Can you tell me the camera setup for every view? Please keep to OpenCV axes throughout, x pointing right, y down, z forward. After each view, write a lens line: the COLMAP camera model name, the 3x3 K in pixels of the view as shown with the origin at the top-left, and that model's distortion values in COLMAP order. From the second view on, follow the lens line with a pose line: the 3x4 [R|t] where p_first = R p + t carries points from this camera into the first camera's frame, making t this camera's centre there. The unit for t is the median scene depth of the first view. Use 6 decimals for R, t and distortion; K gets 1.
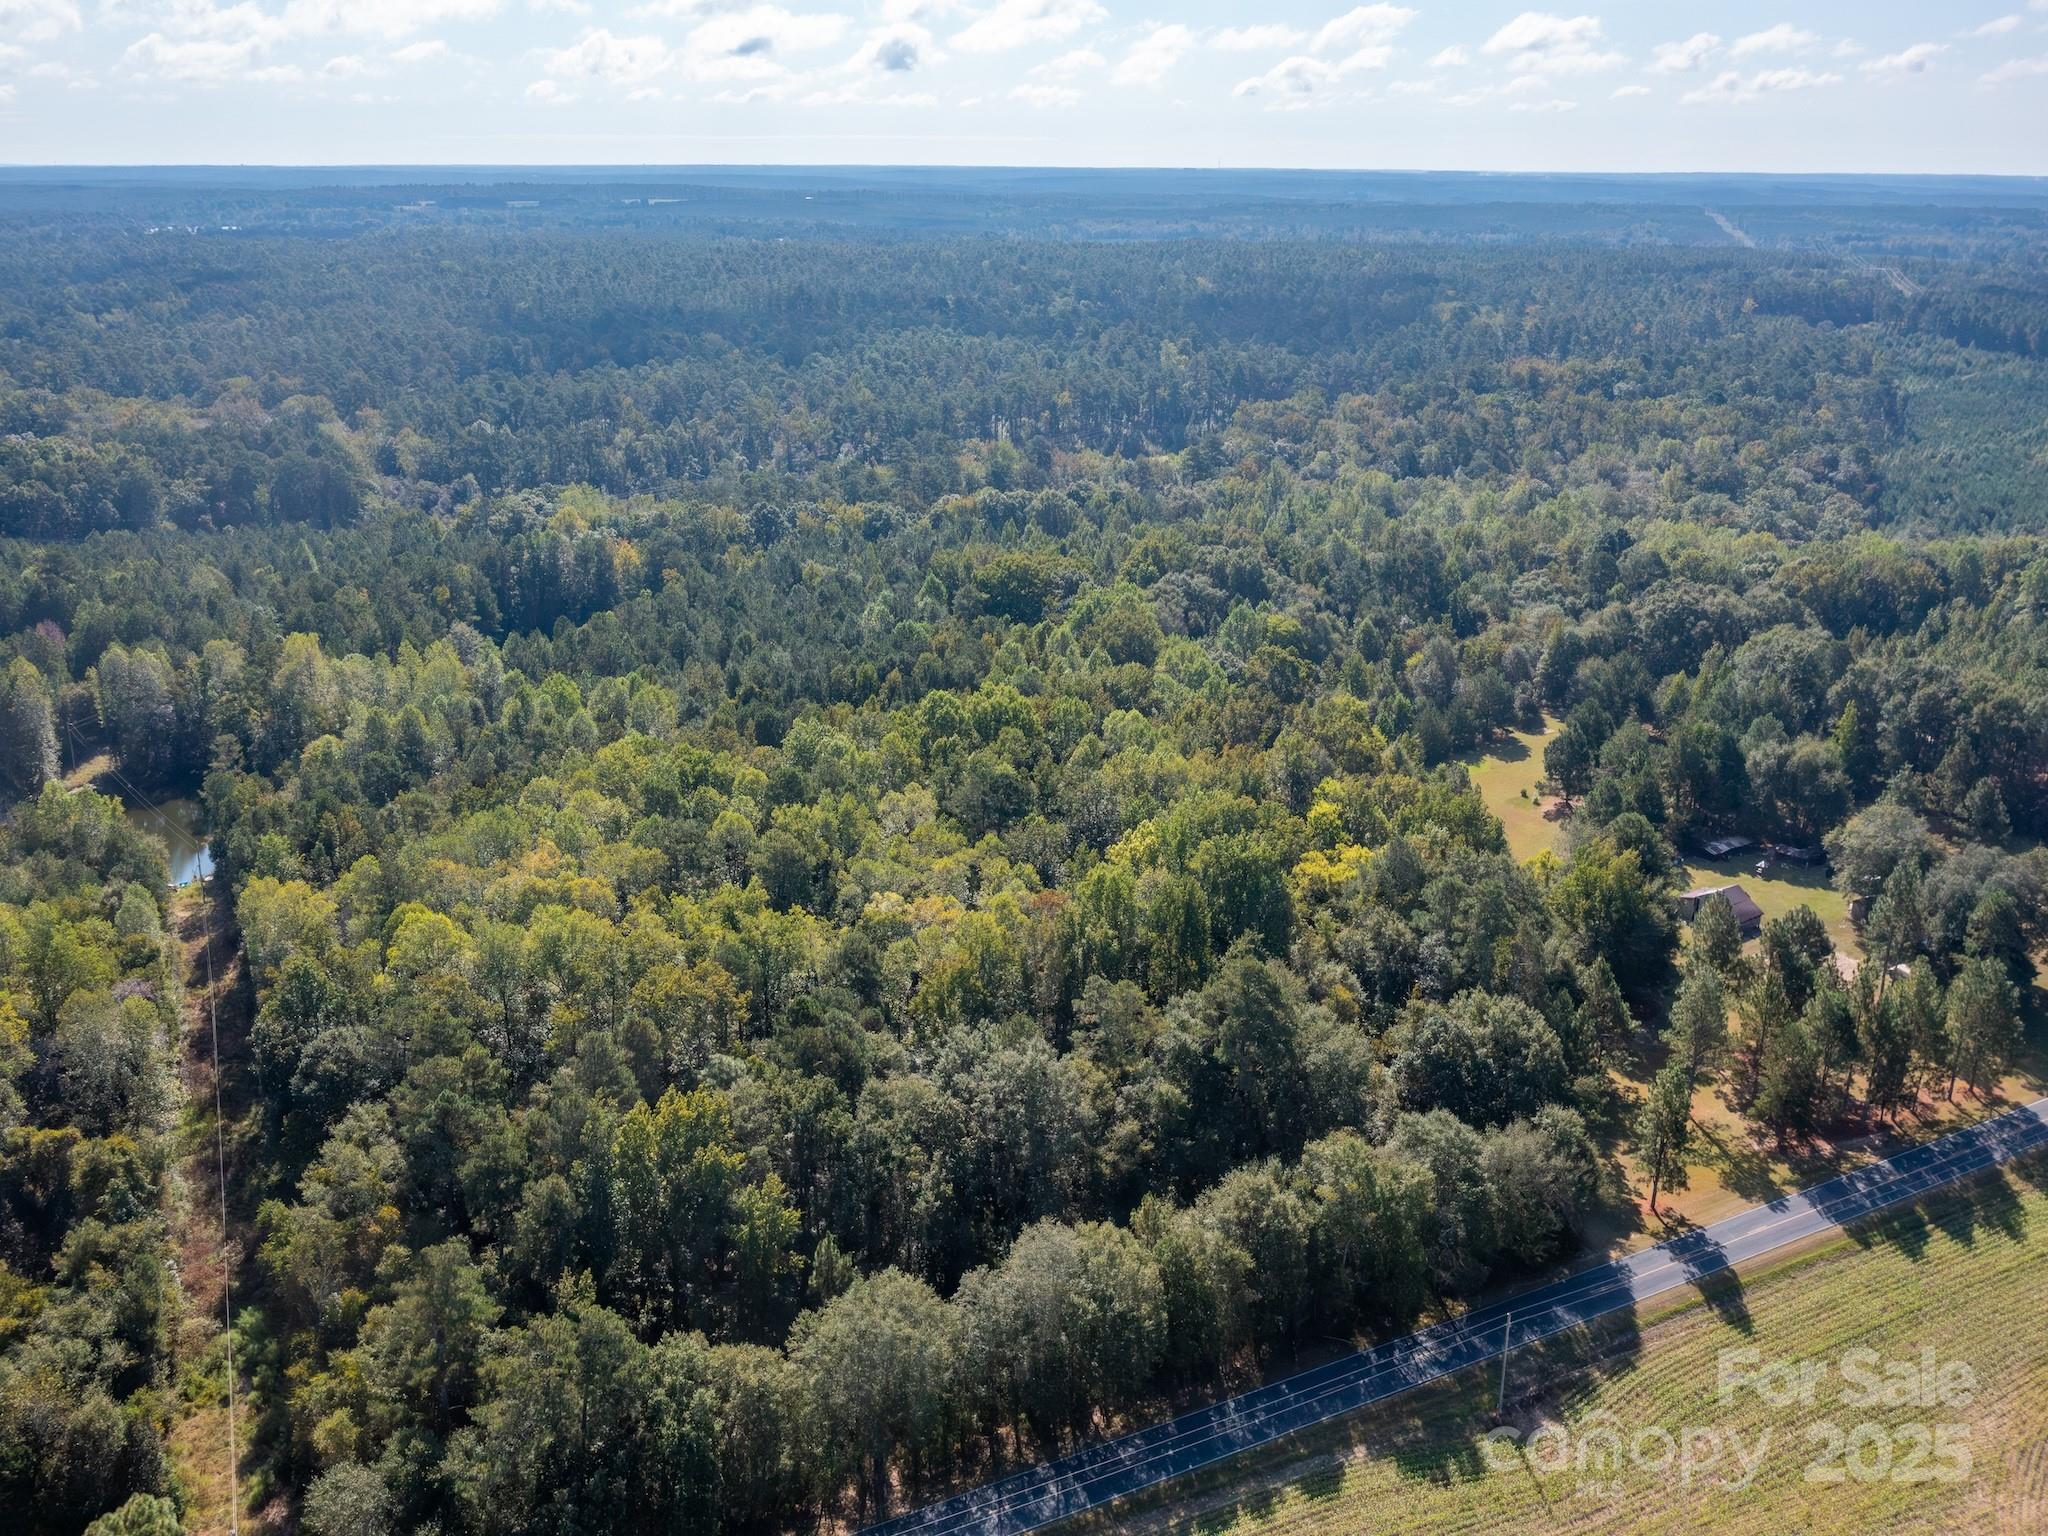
lens RADIAL K [[1666.3, 0, 1023.6], [0, 1666.3, 767.4], [0, 0, 1]] dist [-0.001485, -0.008243]
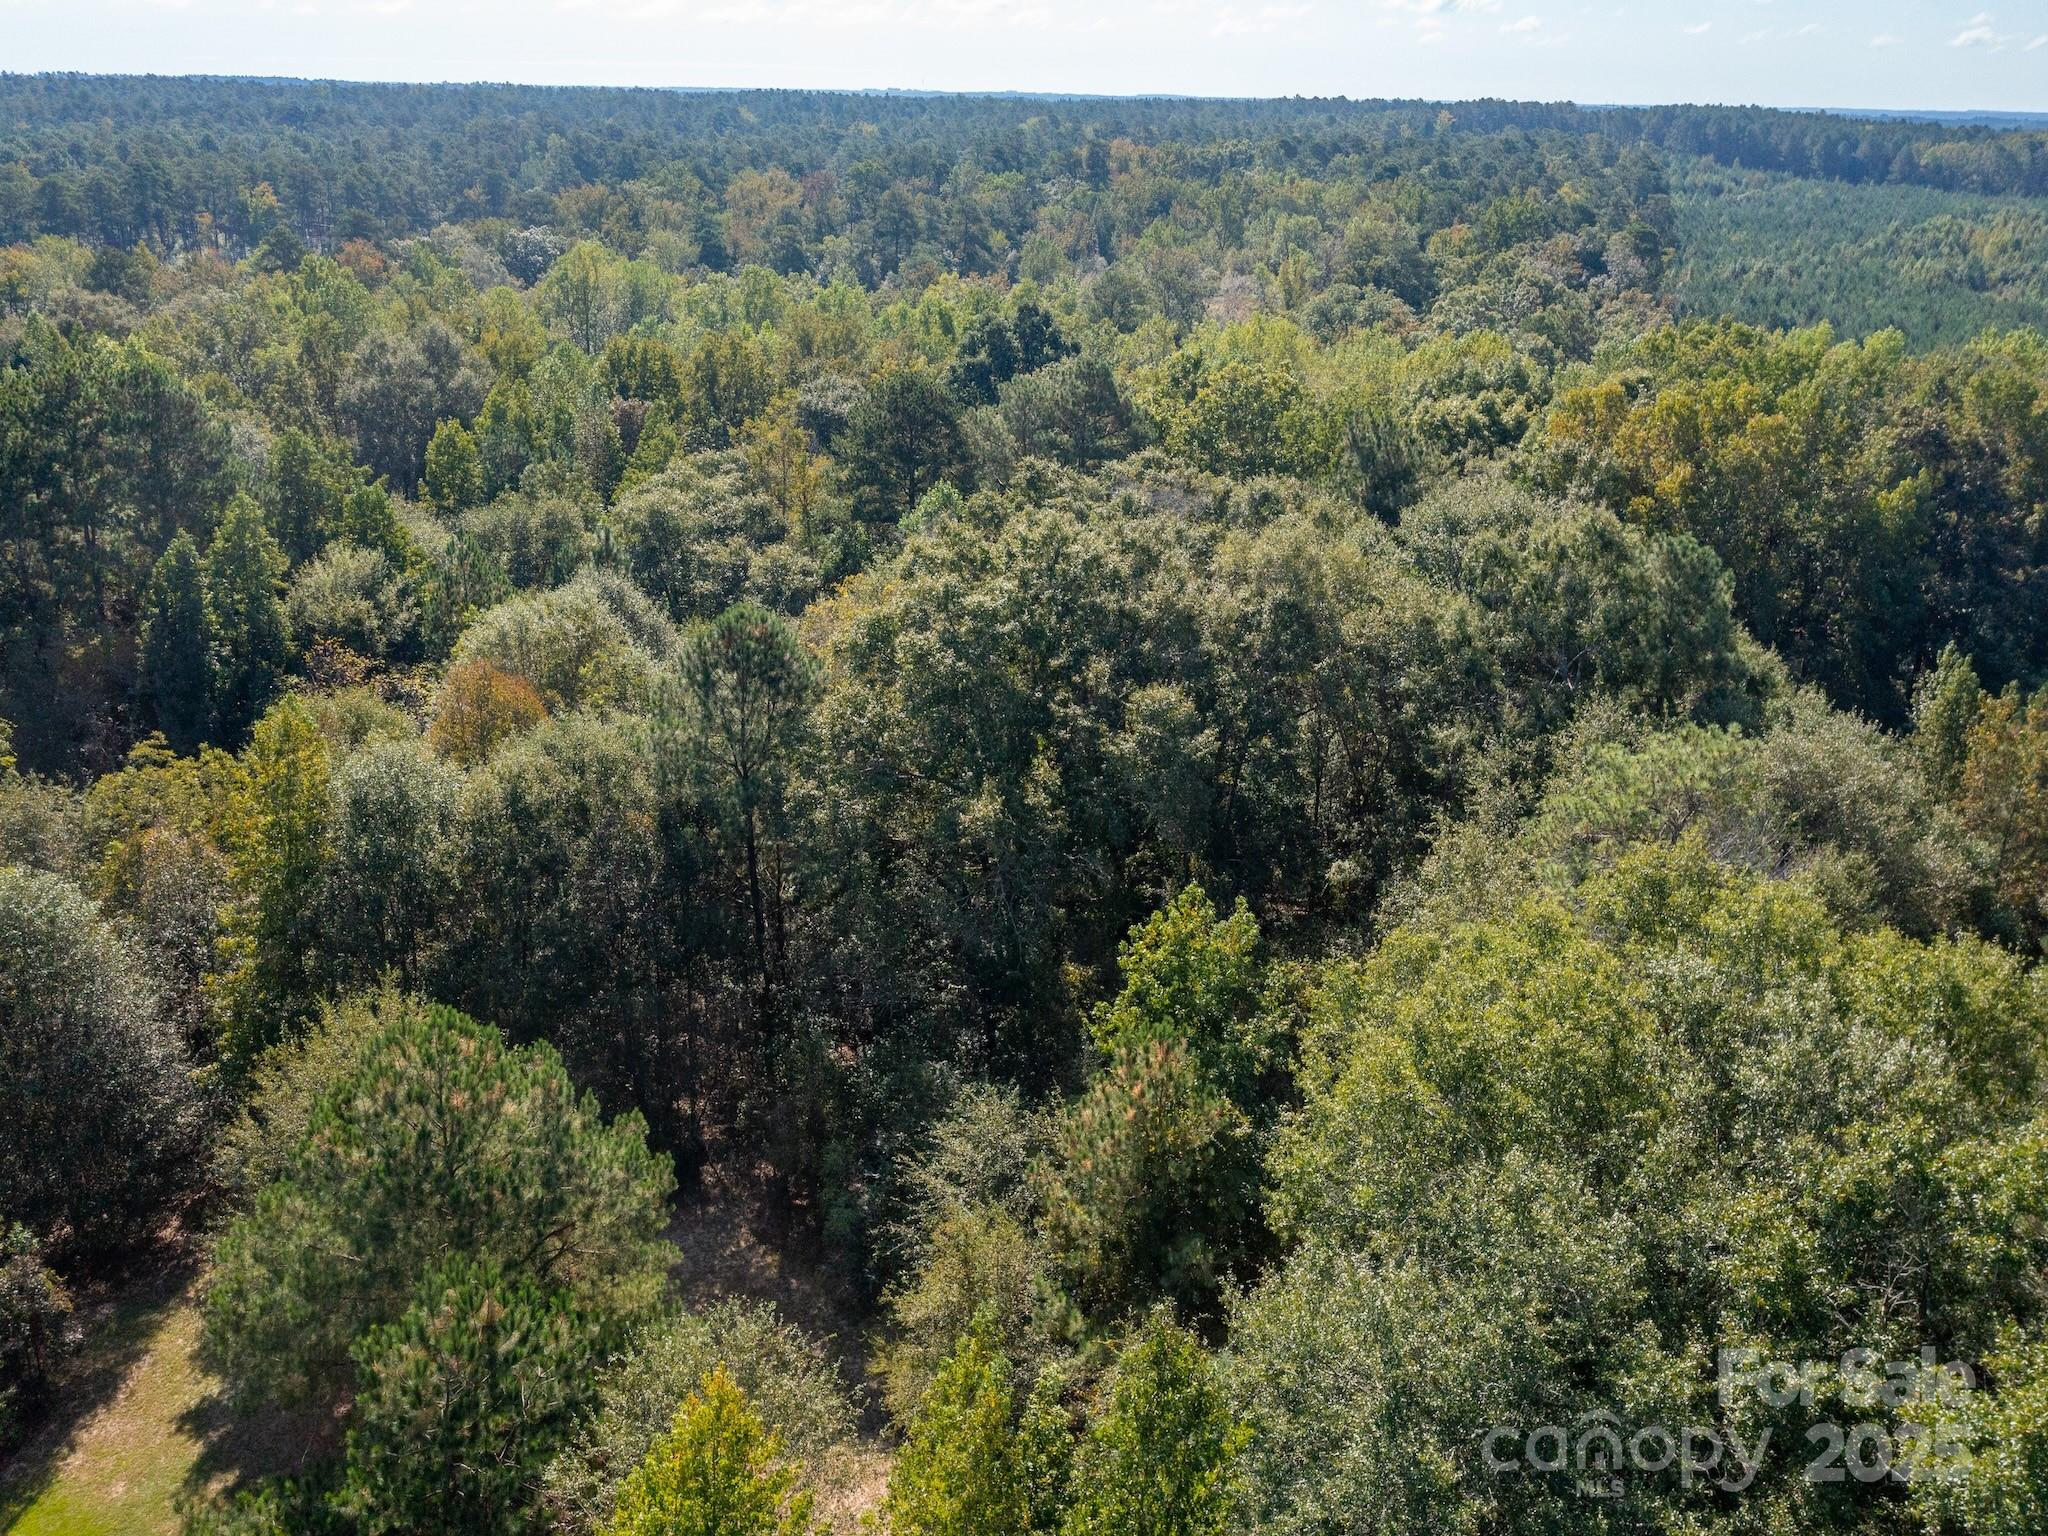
lens RADIAL K [[1666.3, 0, 1024.2], [0, 1666.3, 767.9], [0, 0, 1]] dist [-0.001485, -0.008243]
pose [[0.987439, -0.046680, 0.150950, 0.224504], [0.040896, 0.998314, 0.041202, -0.052761], [-0.152619, -0.034511, 0.987682, 0.509853]]
